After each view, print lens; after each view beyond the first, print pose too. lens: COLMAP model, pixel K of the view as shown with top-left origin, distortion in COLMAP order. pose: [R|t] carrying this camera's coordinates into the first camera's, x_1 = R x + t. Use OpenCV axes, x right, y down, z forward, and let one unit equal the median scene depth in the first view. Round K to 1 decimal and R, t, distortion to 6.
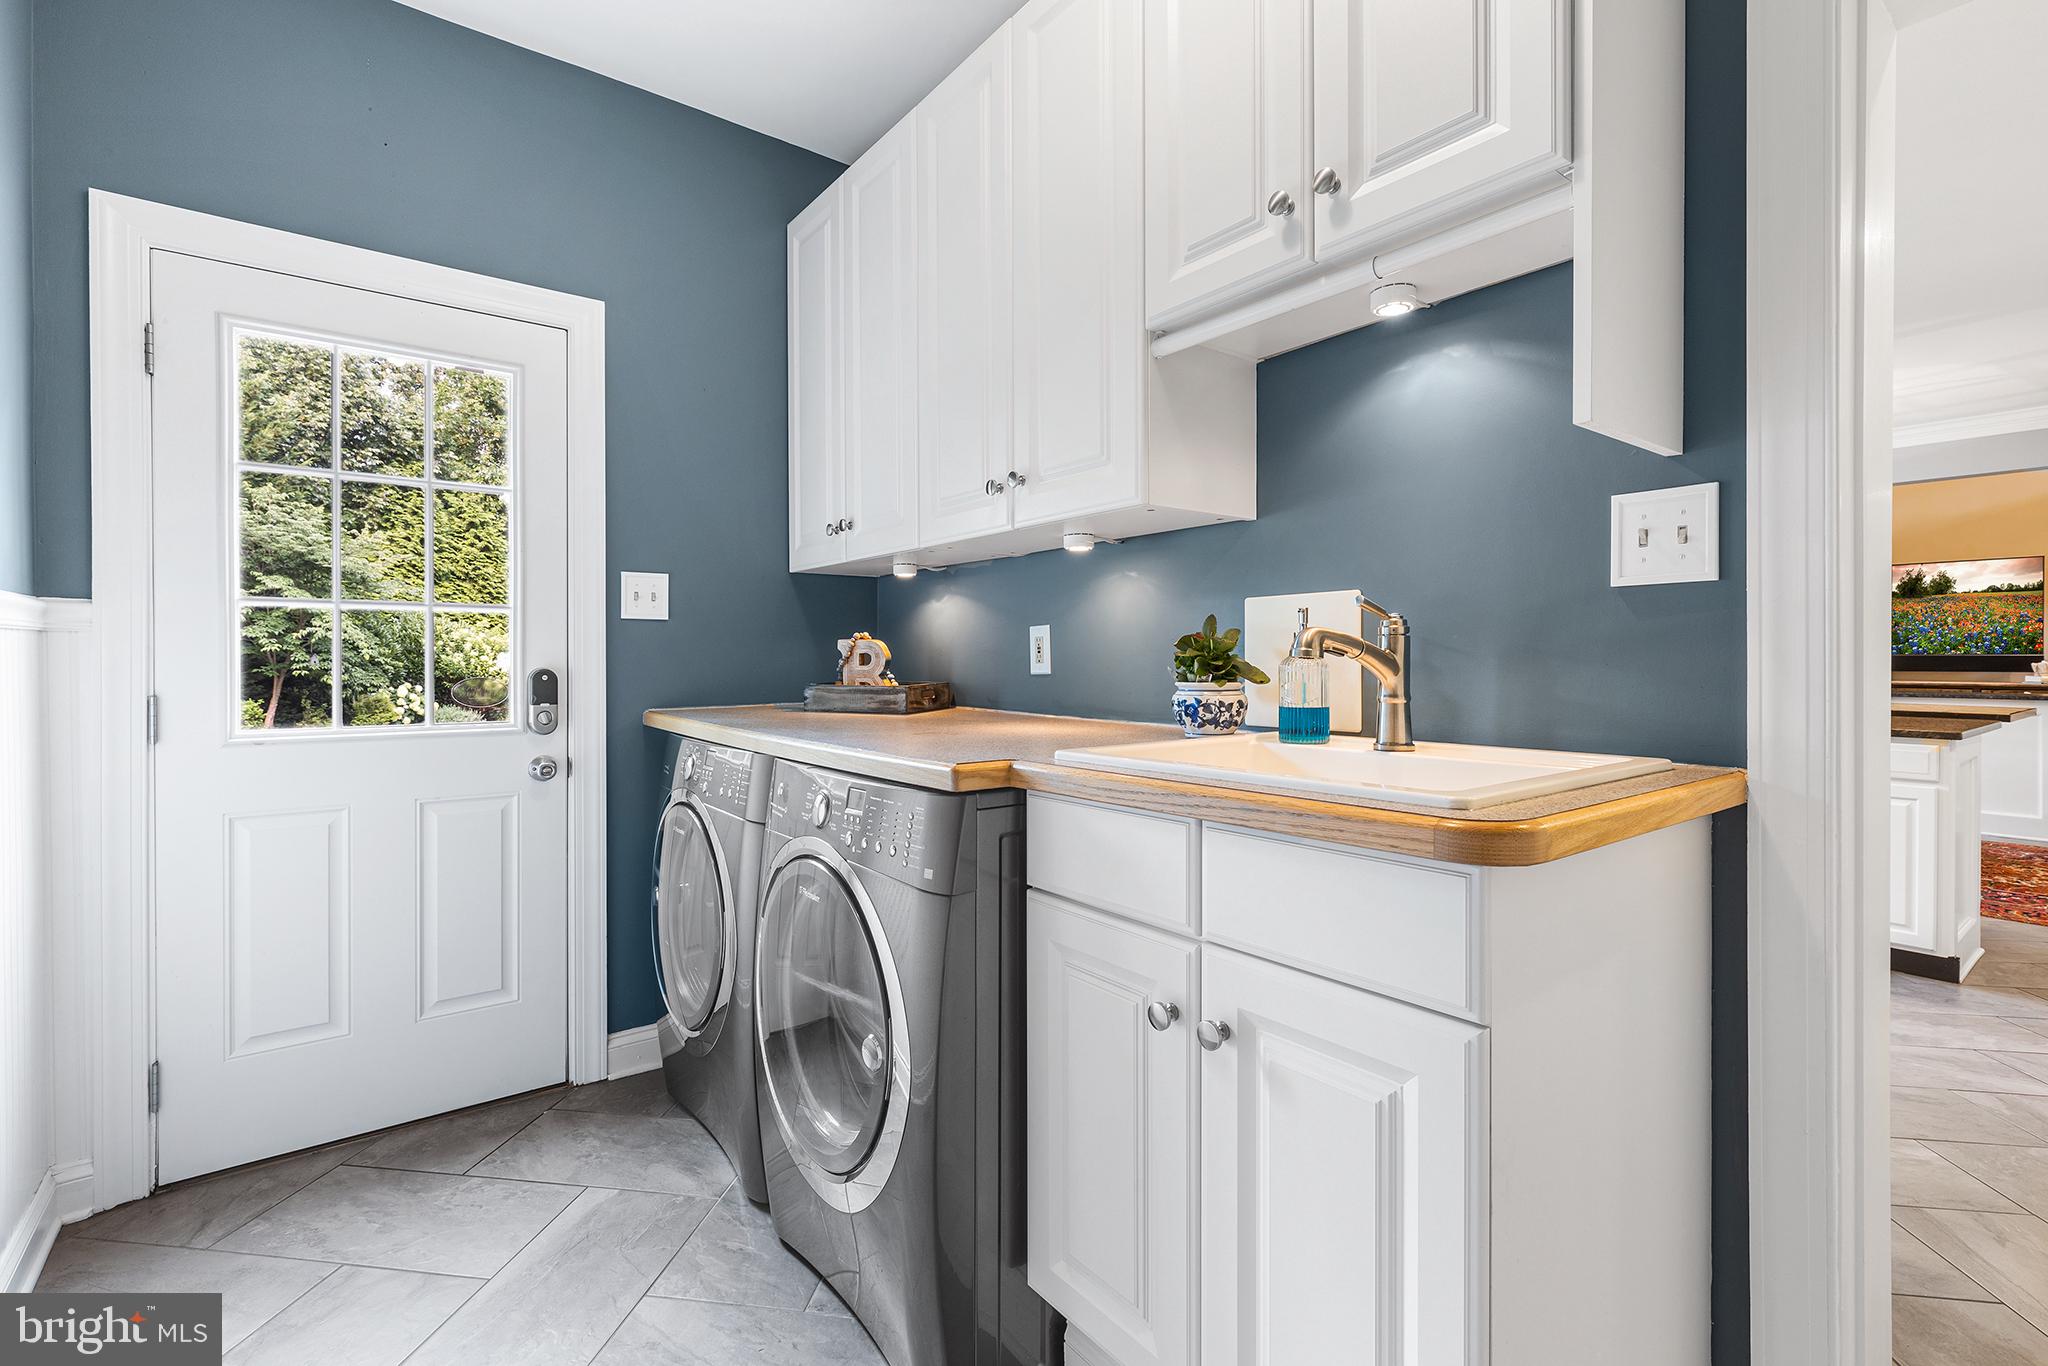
lens RADIAL K [[931.0, 0, 1025.5], [0, 931.0, 671.9], [0, 0, 1]] dist [0.000034, 0.000451]
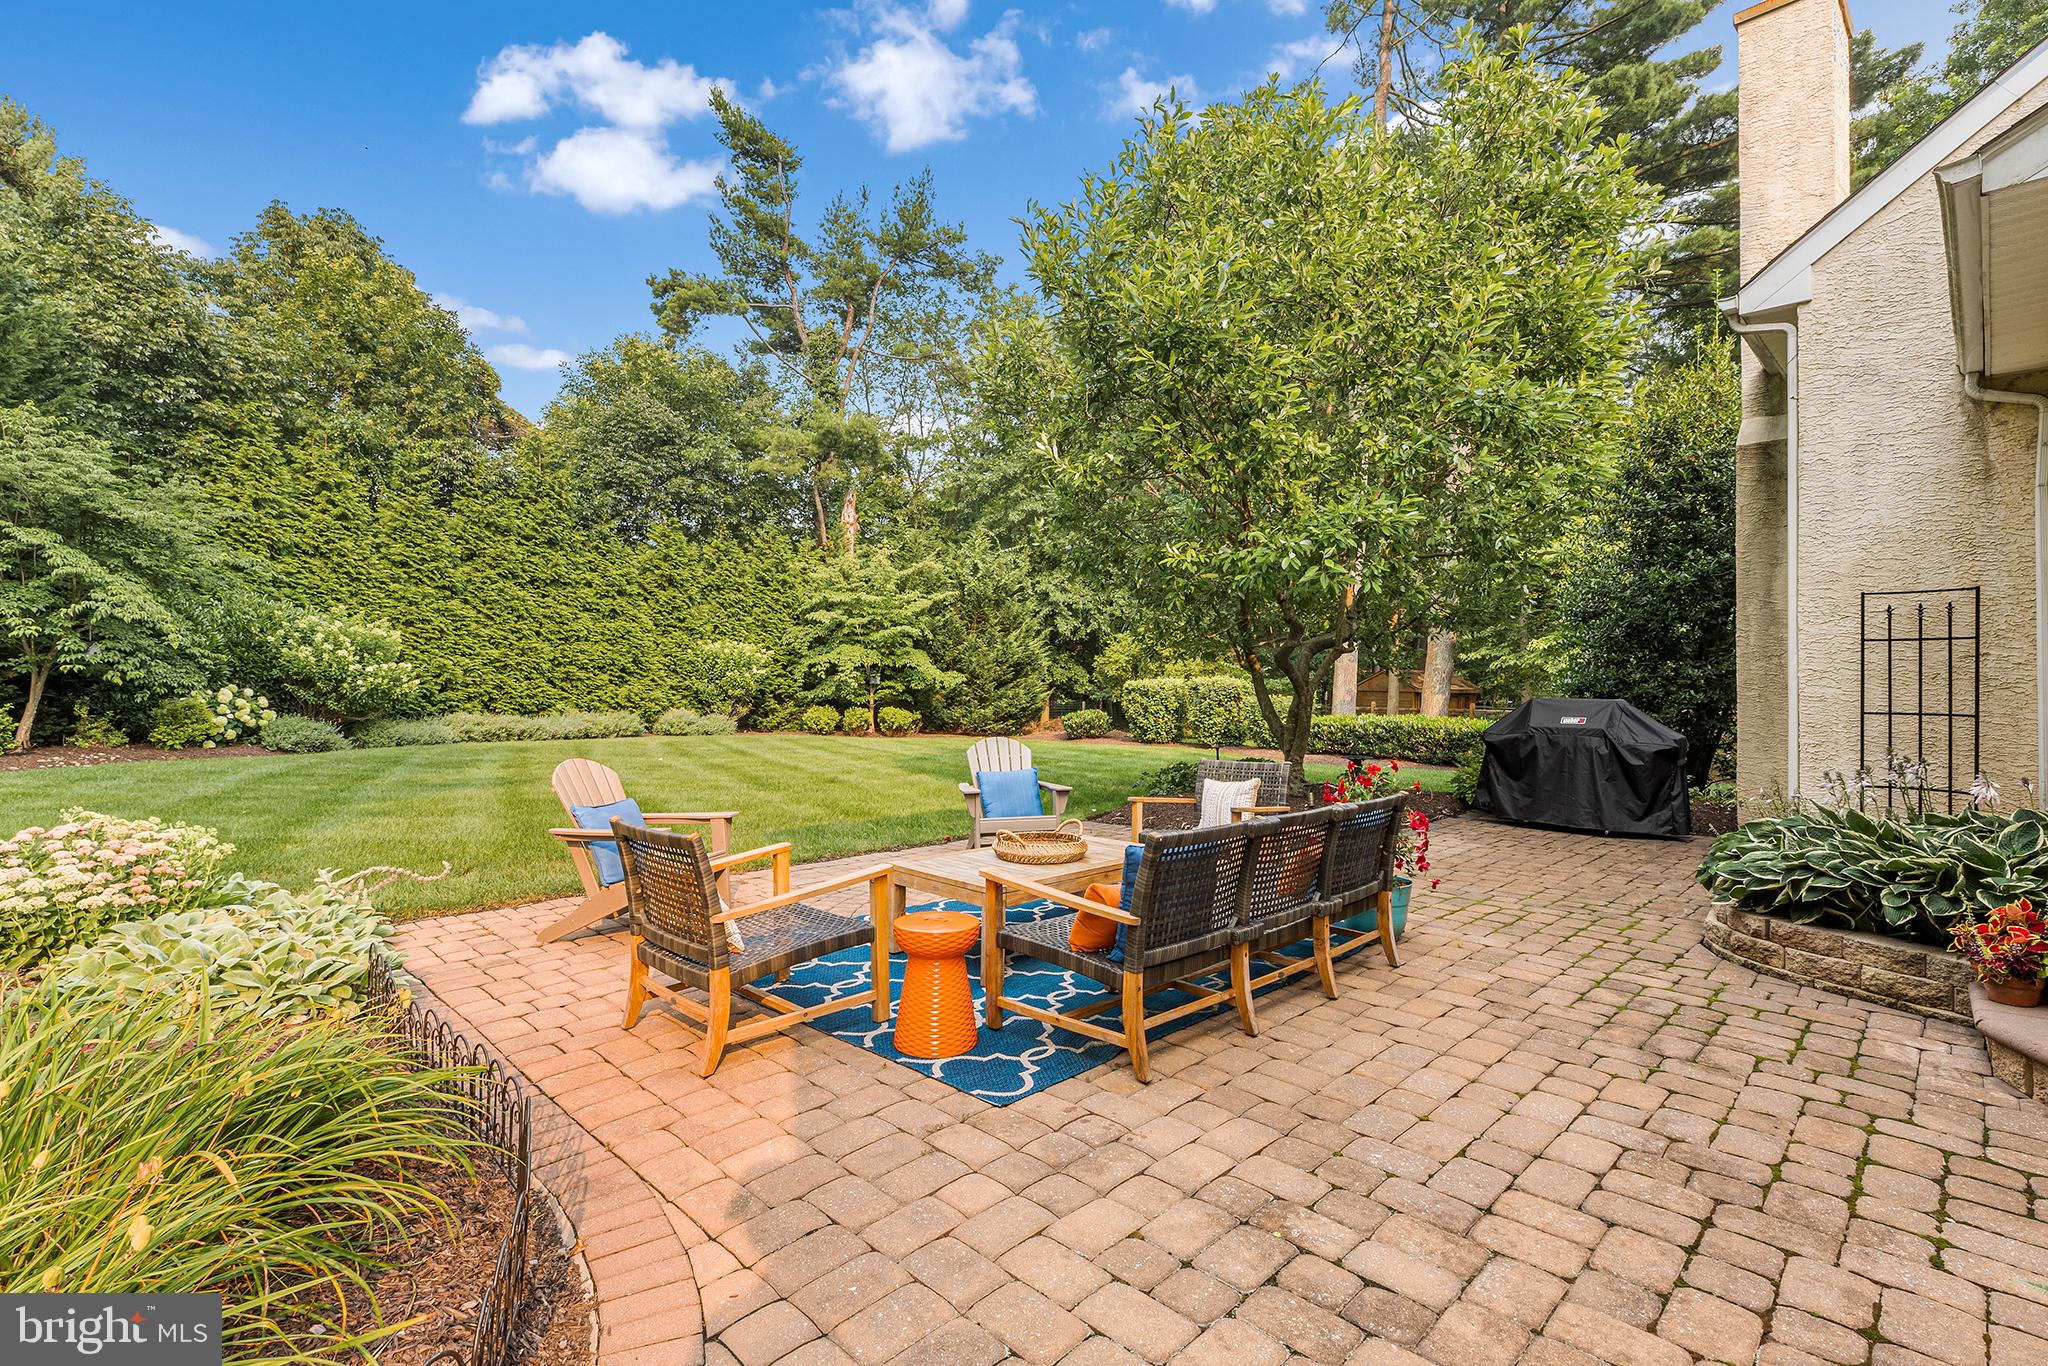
lens RADIAL K [[931.0, 0, 1029.6], [0, 931.0, 677.3], [0, 0, 1]] dist [0.000034, 0.000451]
pose [[0.991417, 0.005644, 0.130619, -0.118266], [-0.003709, 0.999880, -0.015053, 0.015005], [-0.130688, 0.014440, 0.991318, 0.161842]]
